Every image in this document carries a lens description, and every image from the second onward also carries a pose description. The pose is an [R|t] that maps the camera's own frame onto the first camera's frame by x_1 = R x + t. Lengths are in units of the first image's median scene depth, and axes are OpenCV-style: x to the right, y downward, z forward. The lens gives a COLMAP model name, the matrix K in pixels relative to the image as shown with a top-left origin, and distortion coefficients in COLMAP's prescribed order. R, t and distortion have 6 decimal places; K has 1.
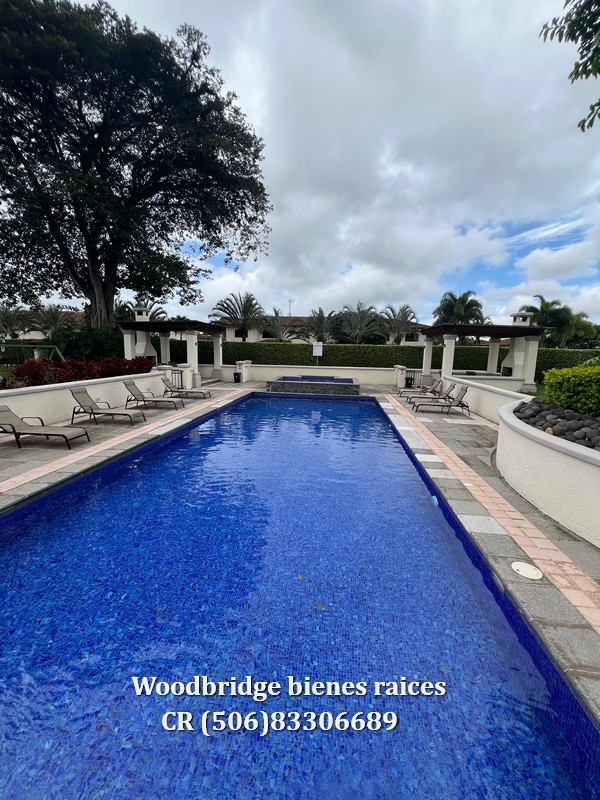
lens RADIAL K [[318.9, 0, 300.0], [0, 318.9, 400.0], [0, 0, 1]] dist [-0.003939, -0.000420]
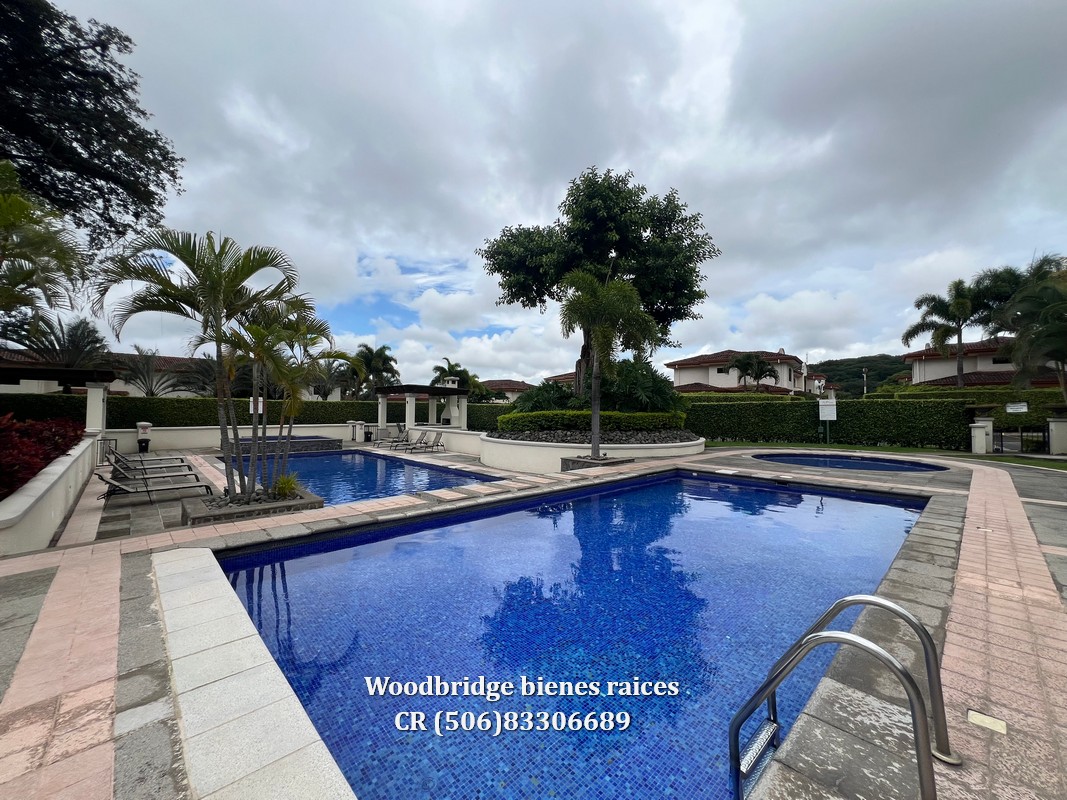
lens RADIAL K [[427.0, 0, 533.5], [0, 427.0, 400.0], [0, 0, 1]] dist [-0.001426, -0.000128]
pose [[0.628891, 0.000817, 0.777493, -0.372107], [0.123950, 0.987105, -0.101297, 0.033363], [-0.767550, 0.160075, 0.620680, -0.280424]]
